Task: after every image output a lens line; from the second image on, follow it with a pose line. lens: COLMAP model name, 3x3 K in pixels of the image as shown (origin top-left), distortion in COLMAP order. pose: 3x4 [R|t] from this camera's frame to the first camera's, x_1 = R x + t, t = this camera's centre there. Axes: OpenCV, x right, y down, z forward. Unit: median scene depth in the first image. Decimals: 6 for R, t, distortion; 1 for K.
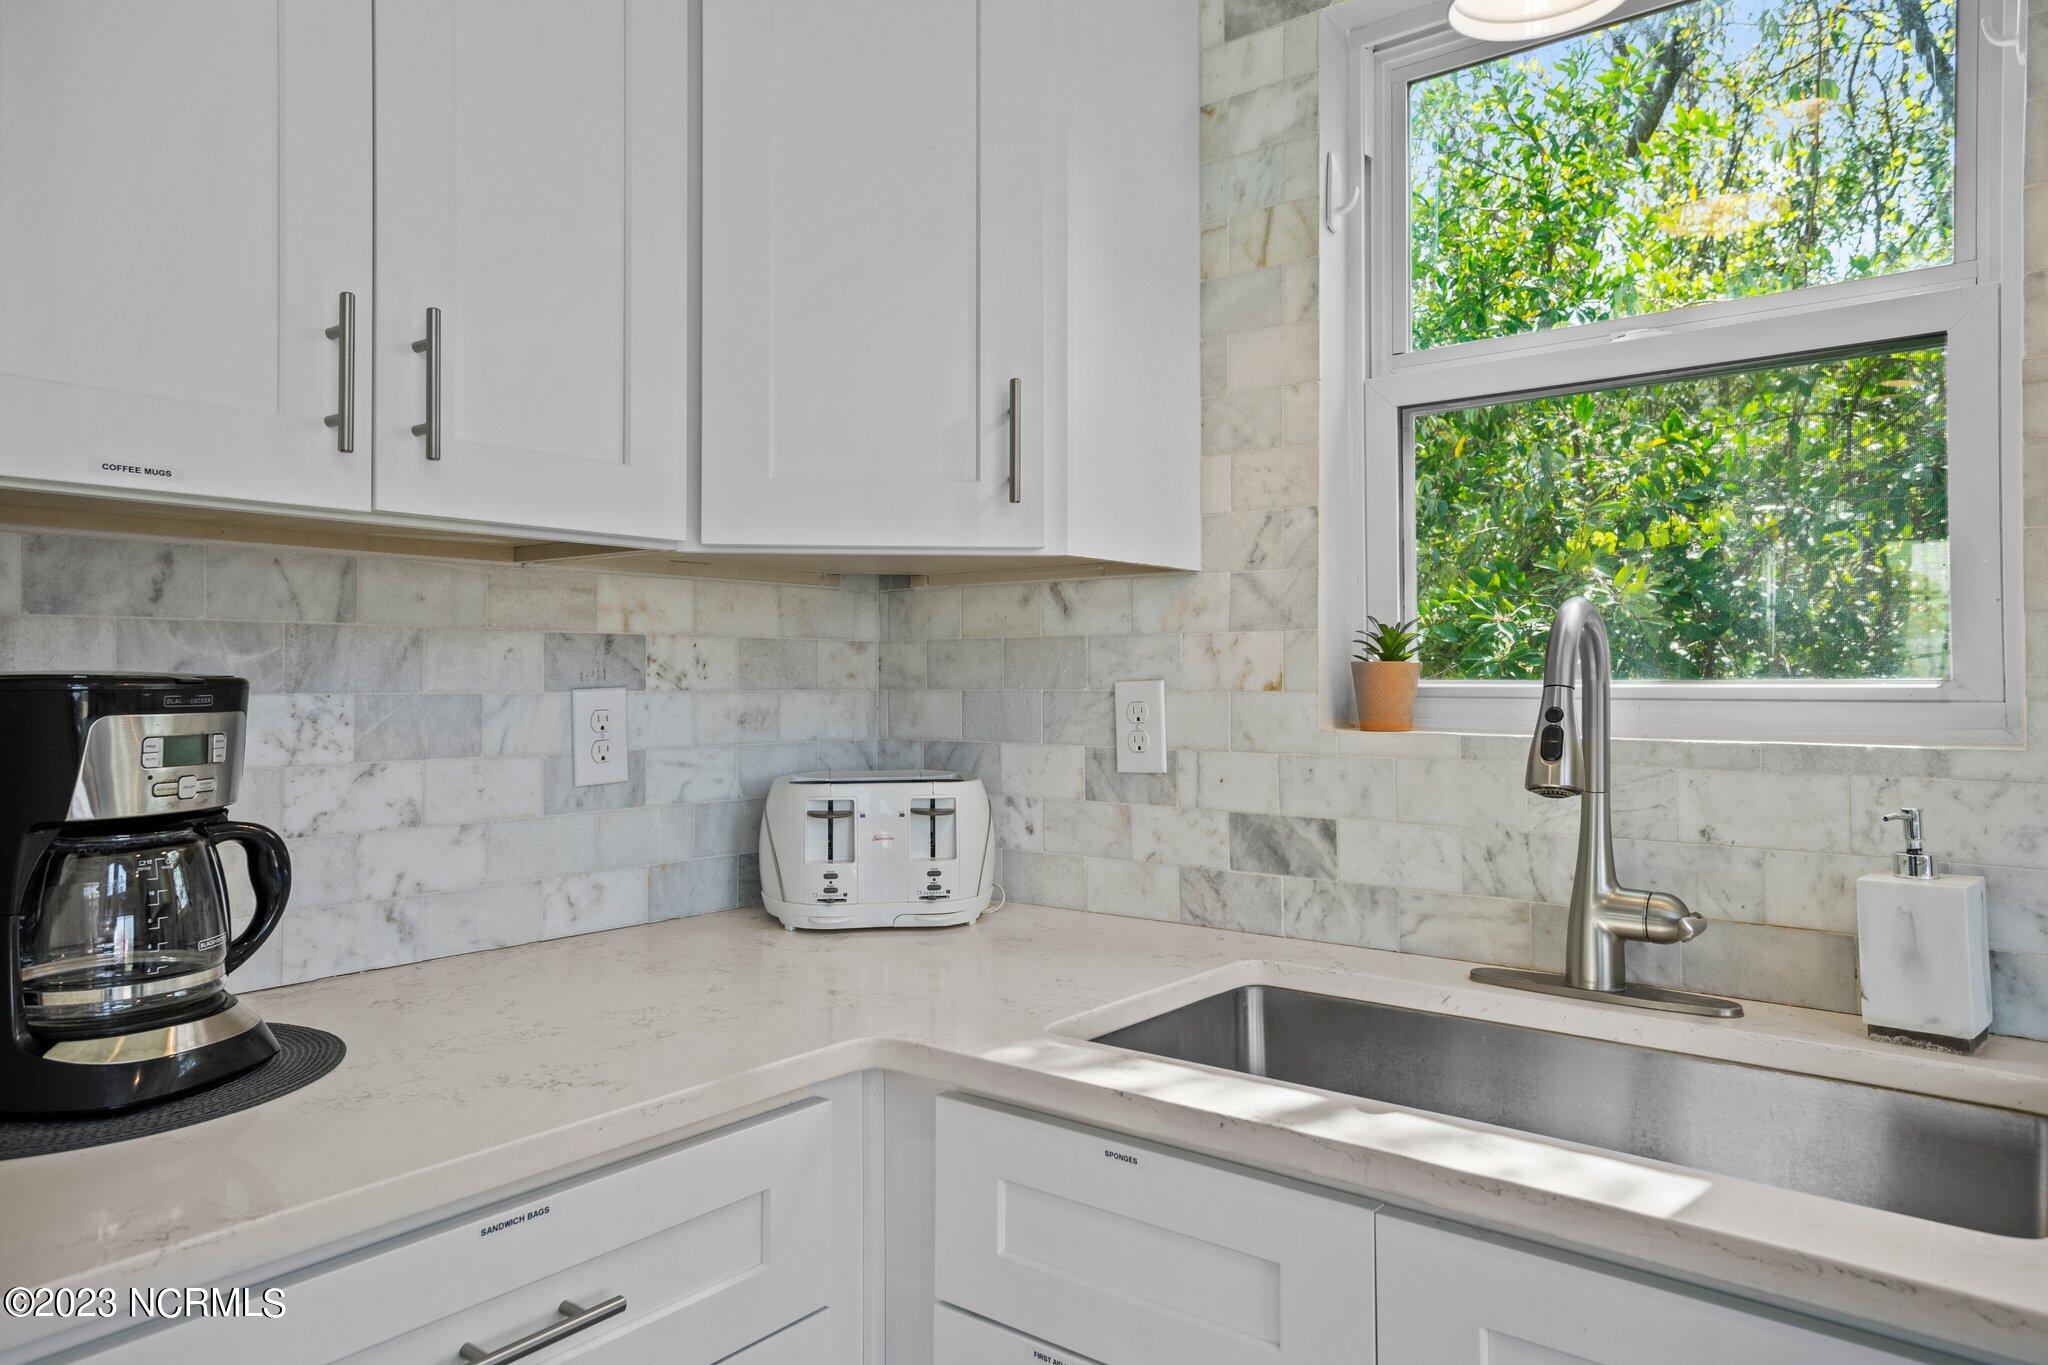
lens RADIAL K [[1361.3, 0, 1024.0], [0, 1361.3, 682.5], [0, 0, 1]] dist [0.051336, -0.000133]
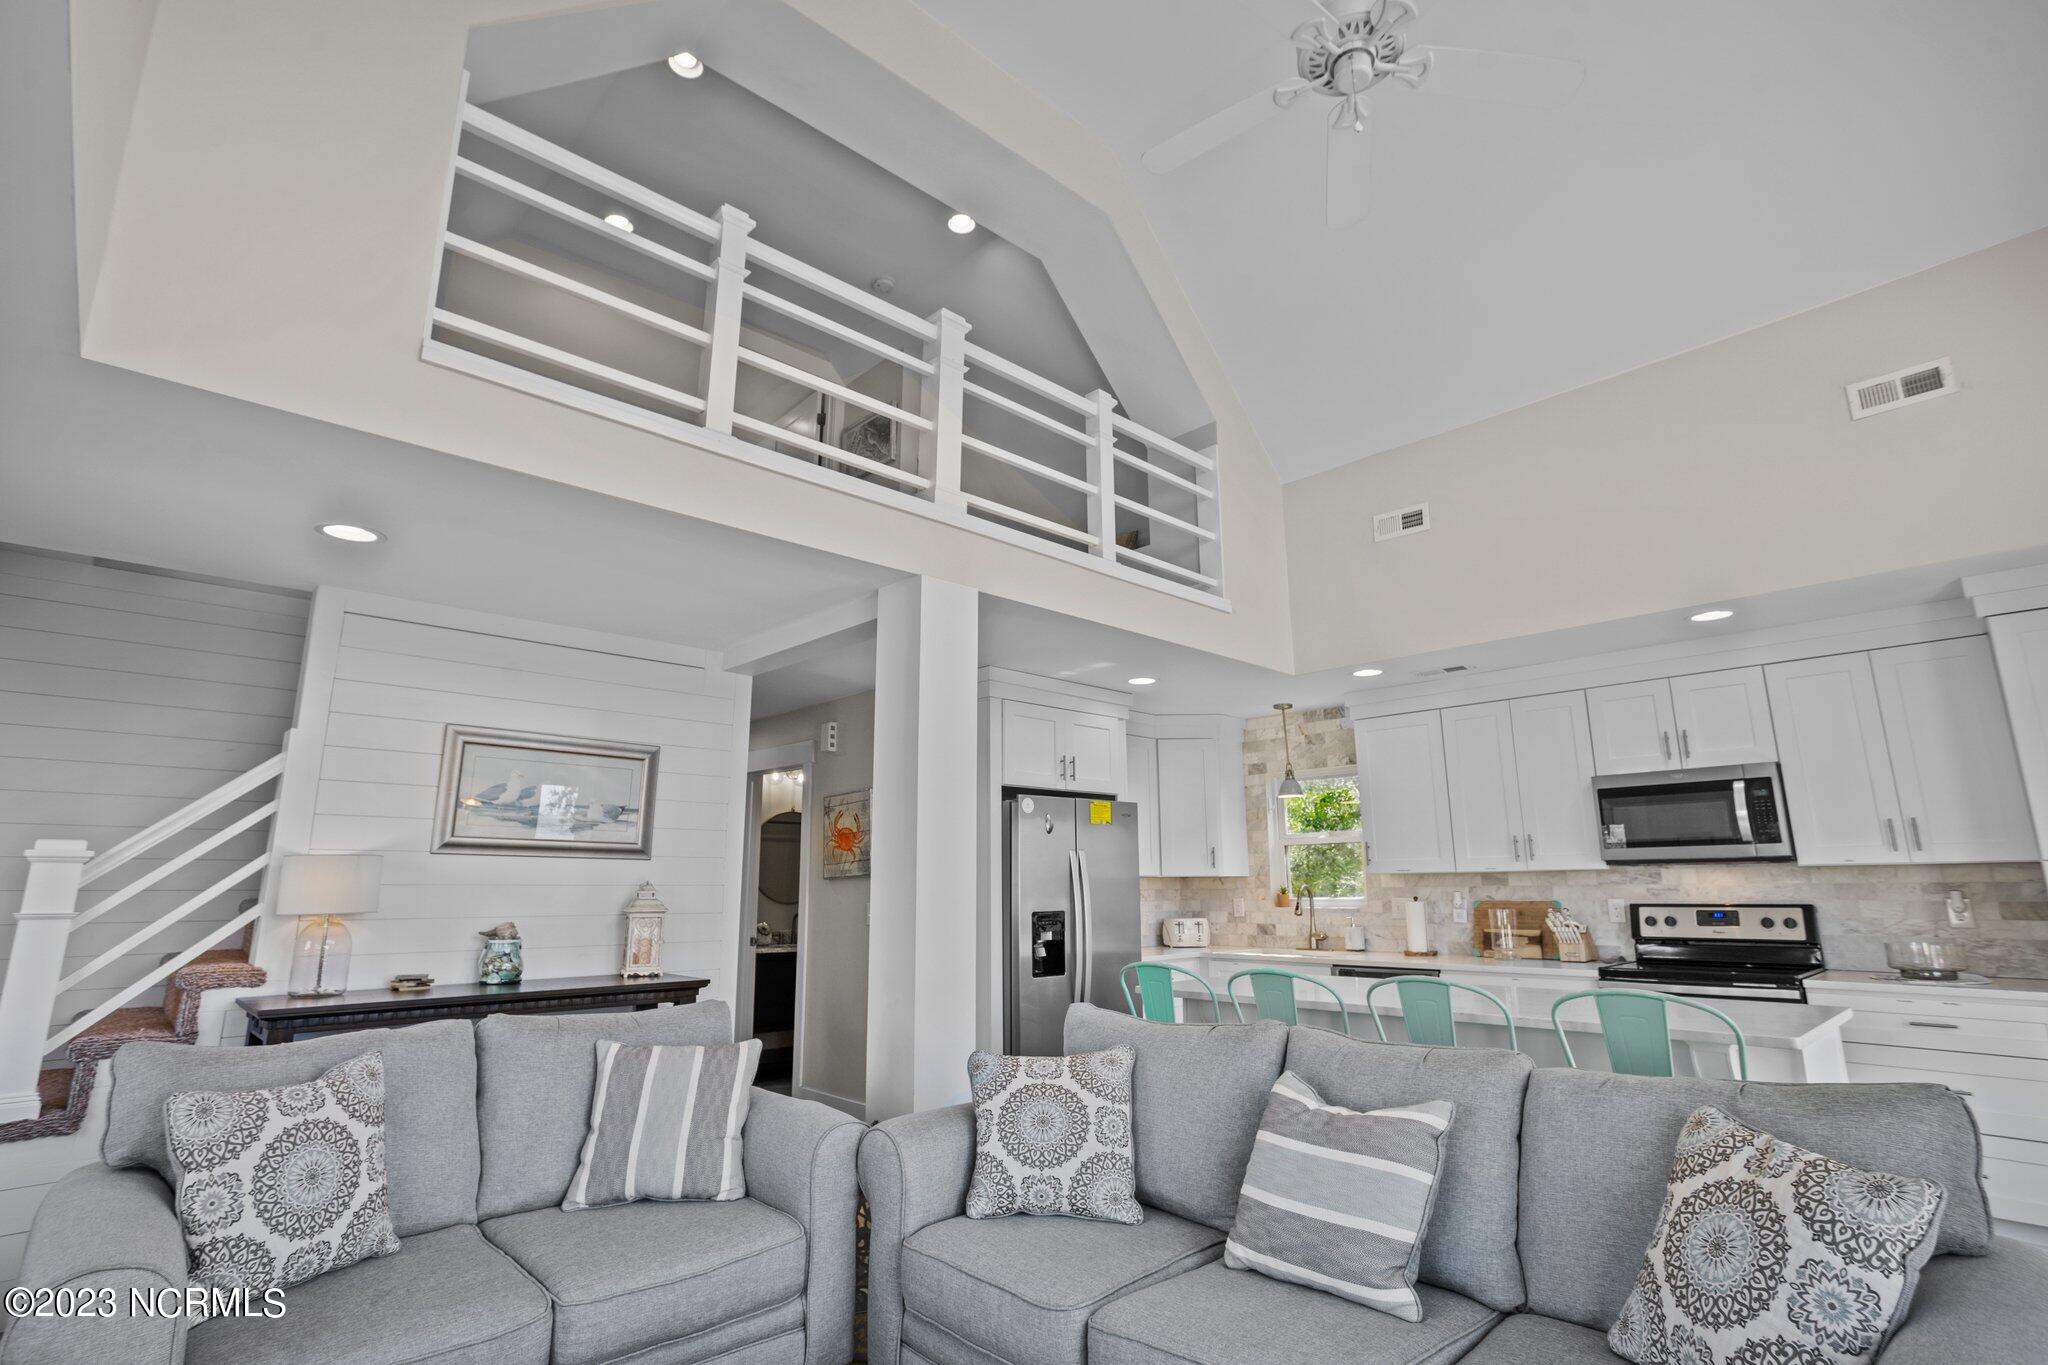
lens RADIAL K [[992.1, 0, 1024.0], [0, 992.1, 682.5], [0, 0, 1]] dist [-0.048046, 0.025422]
pose [[0.989885, -0.032581, -0.138082, -0.178504], [0.003335, 0.978348, -0.206939, -0.029413], [0.141835, 0.204386, 0.968561, -2.981449]]
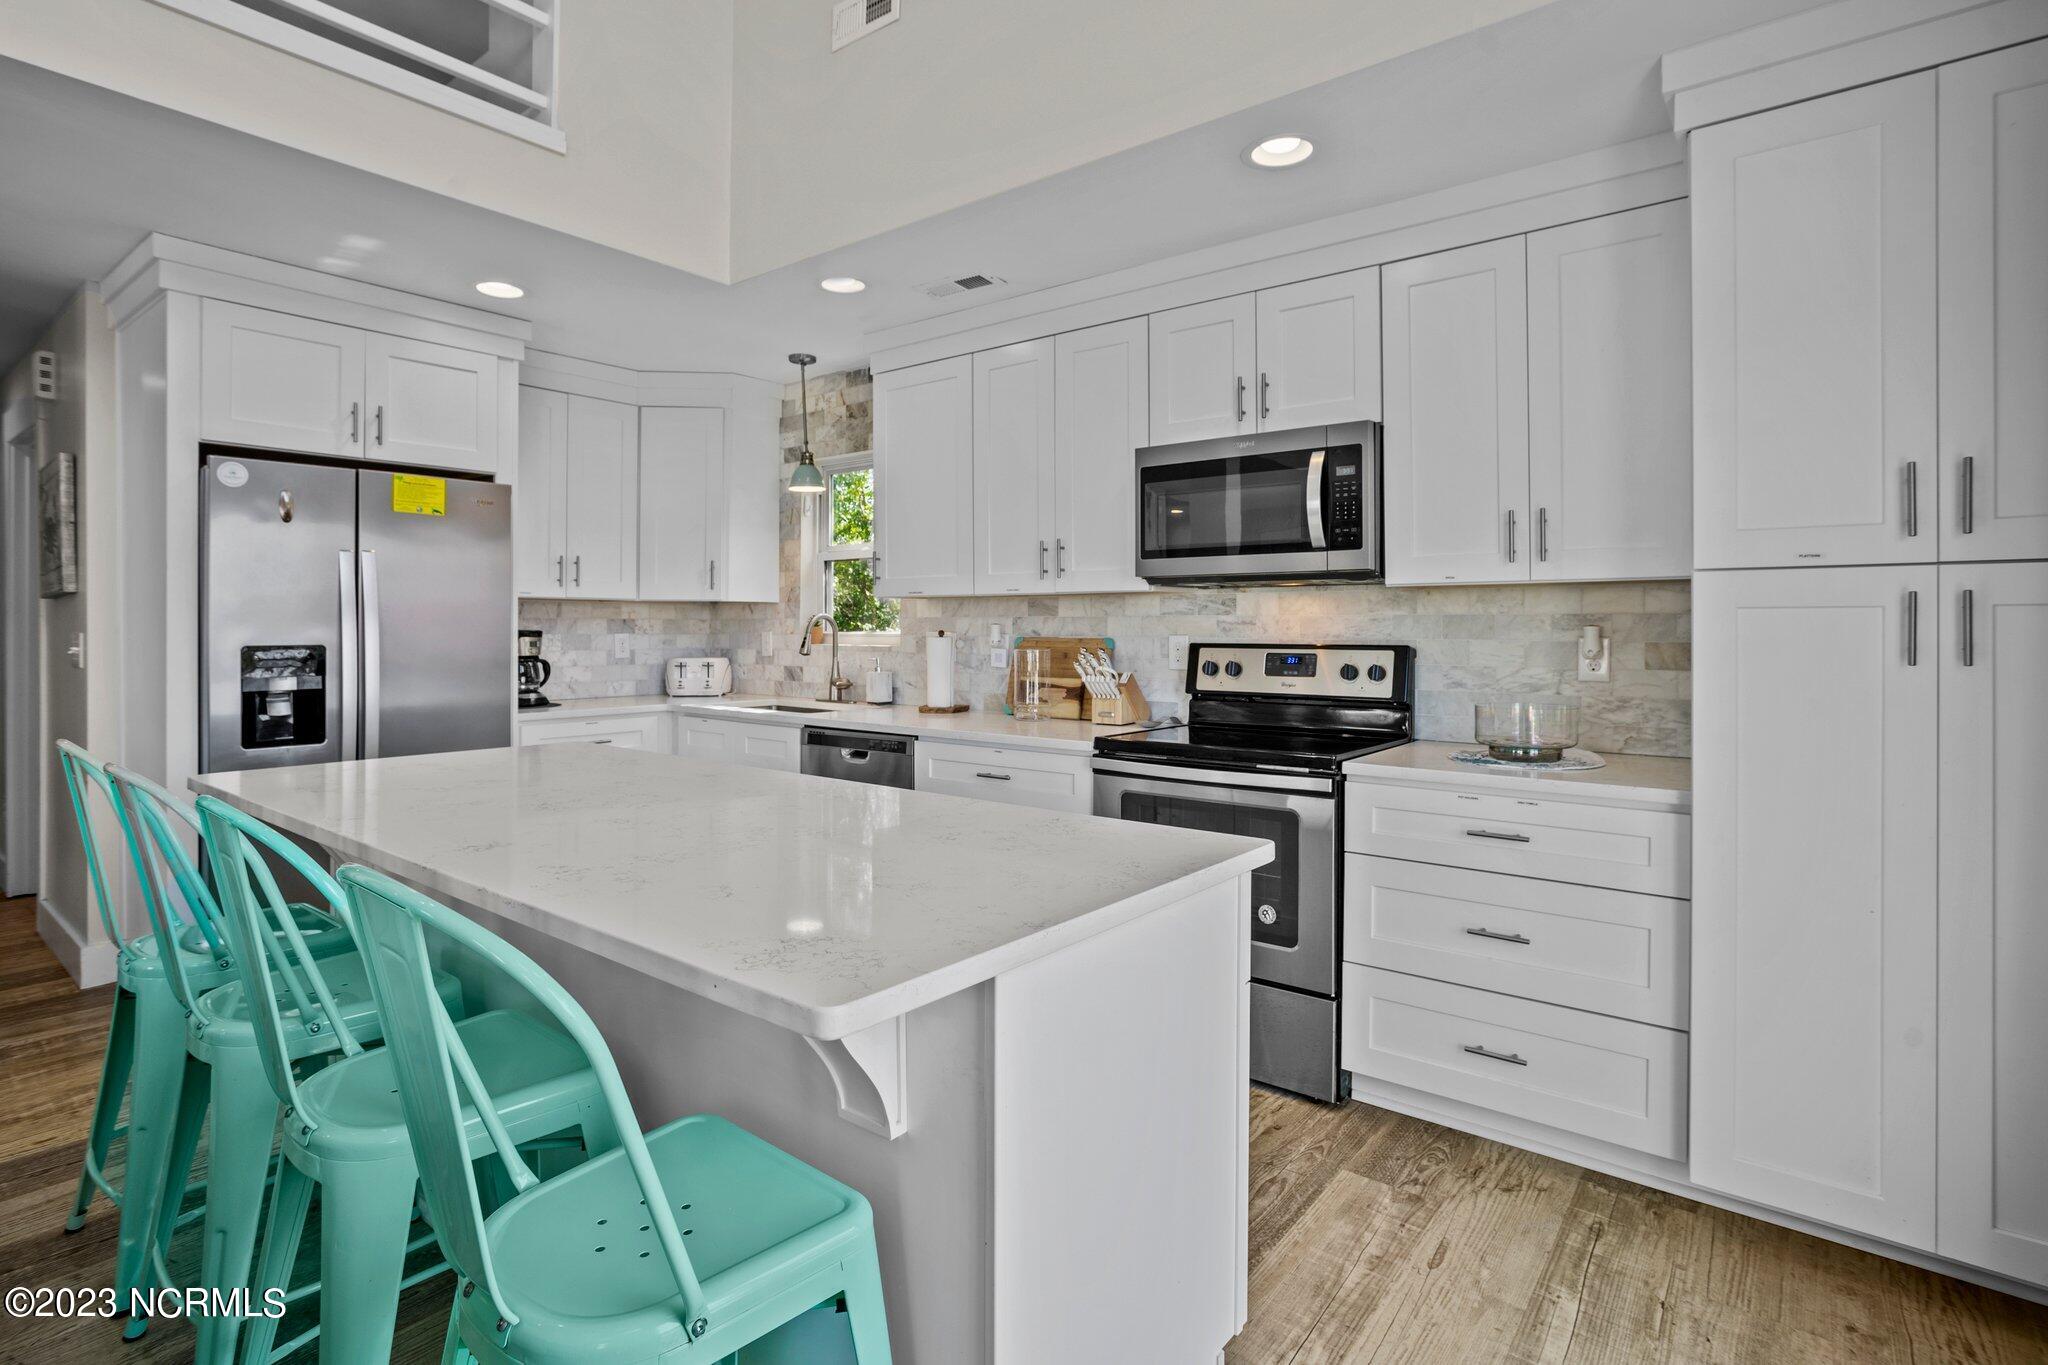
lens RADIAL K [[1005.5, 0, 1020.6], [0, 1005.5, 639.9], [0, 0, 1]] dist [-0.023217, 0.000637]
pose [[0.999985, 0.002618, -0.004765, 0.836117], [-0.002580, 0.999965, 0.007973, -0.002377], [0.004786, -0.007961, 0.999957, -1.837164]]
